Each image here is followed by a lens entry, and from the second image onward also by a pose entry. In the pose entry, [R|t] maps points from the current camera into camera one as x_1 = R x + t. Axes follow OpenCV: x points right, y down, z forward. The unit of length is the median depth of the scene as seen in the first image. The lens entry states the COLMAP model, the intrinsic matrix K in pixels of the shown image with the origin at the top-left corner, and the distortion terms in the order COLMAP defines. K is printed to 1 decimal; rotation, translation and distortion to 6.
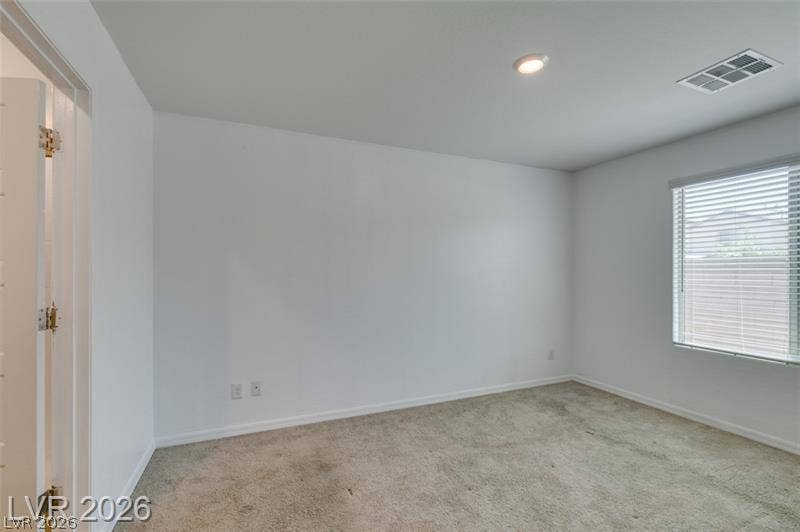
lens RADIAL K [[358.1, 0, 400.5], [0, 358.1, 272.2], [0, 0, 1]] dist [-0.000942, -0.000360]
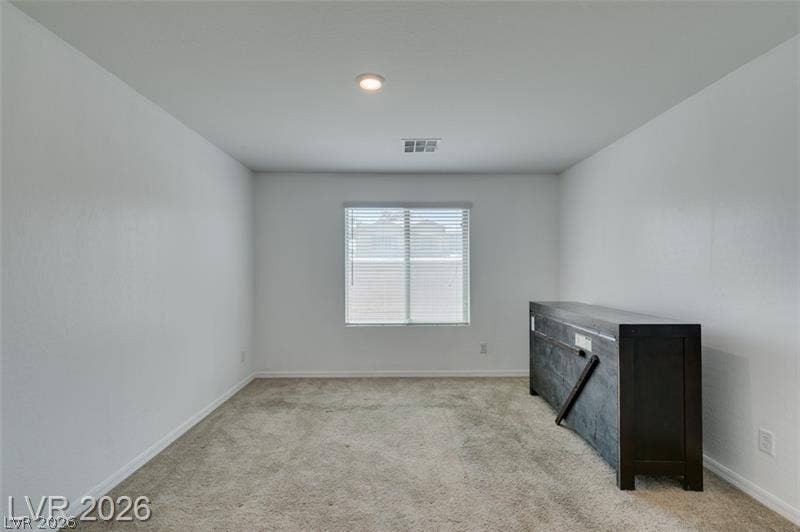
lens RADIAL K [[358.1, 0, 396.5], [0, 358.1, 267.0], [0, 0, 1]] dist [-0.000942, -0.000360]
pose [[0.380983, 0.011102, 0.924515, -0.397024], [0.001168, 0.999921, -0.012489, 0.003280], [-0.924581, 0.005838, 0.380940, 0.321575]]
